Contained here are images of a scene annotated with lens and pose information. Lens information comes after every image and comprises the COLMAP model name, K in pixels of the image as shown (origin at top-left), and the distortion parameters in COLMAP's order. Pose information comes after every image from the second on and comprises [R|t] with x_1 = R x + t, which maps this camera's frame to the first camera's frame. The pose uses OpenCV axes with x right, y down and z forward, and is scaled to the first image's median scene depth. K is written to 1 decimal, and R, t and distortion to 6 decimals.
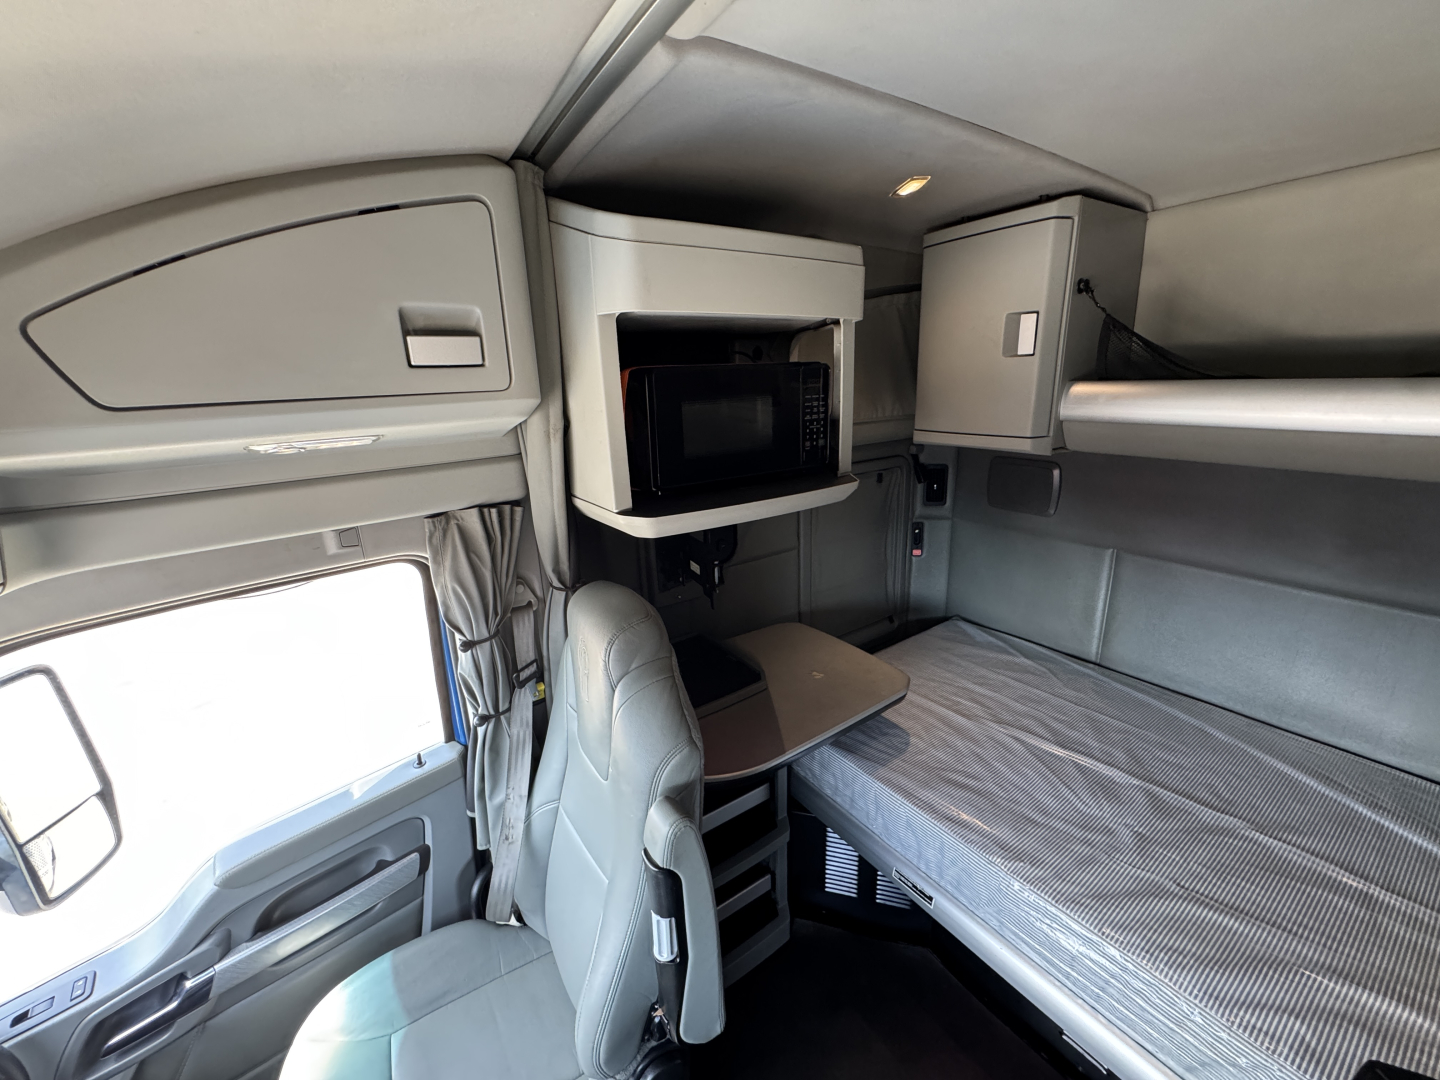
lens RADIAL K [[556.0, 0, 720.0], [0, 556.0, 540.0], [0, 0, 1]] dist [-0.000475, -0.000159]
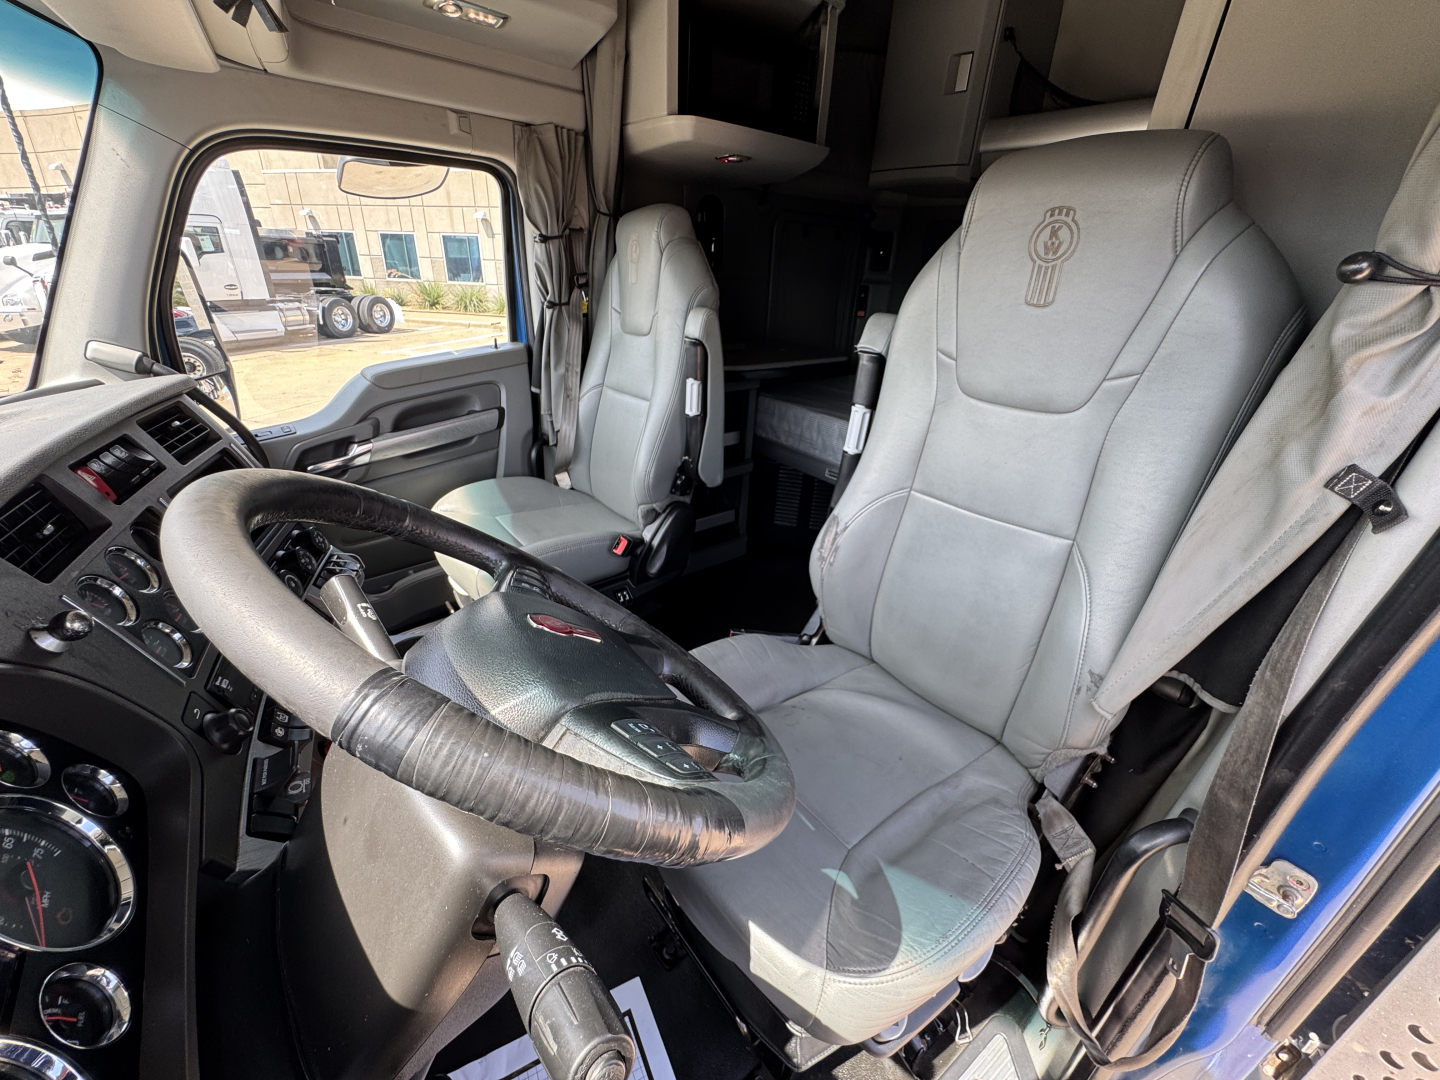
lens RADIAL K [[575.3, 0, 720.0], [0, 575.3, 540.0], [0, 0, 1]] dist [0.001004, -0.000131]
pose [[0.992170, 0.037745, 0.119056, -0.150525], [-0.057947, 0.983550, 0.171087, 0.601005], [-0.110640, -0.176646, 0.978036, -0.521729]]
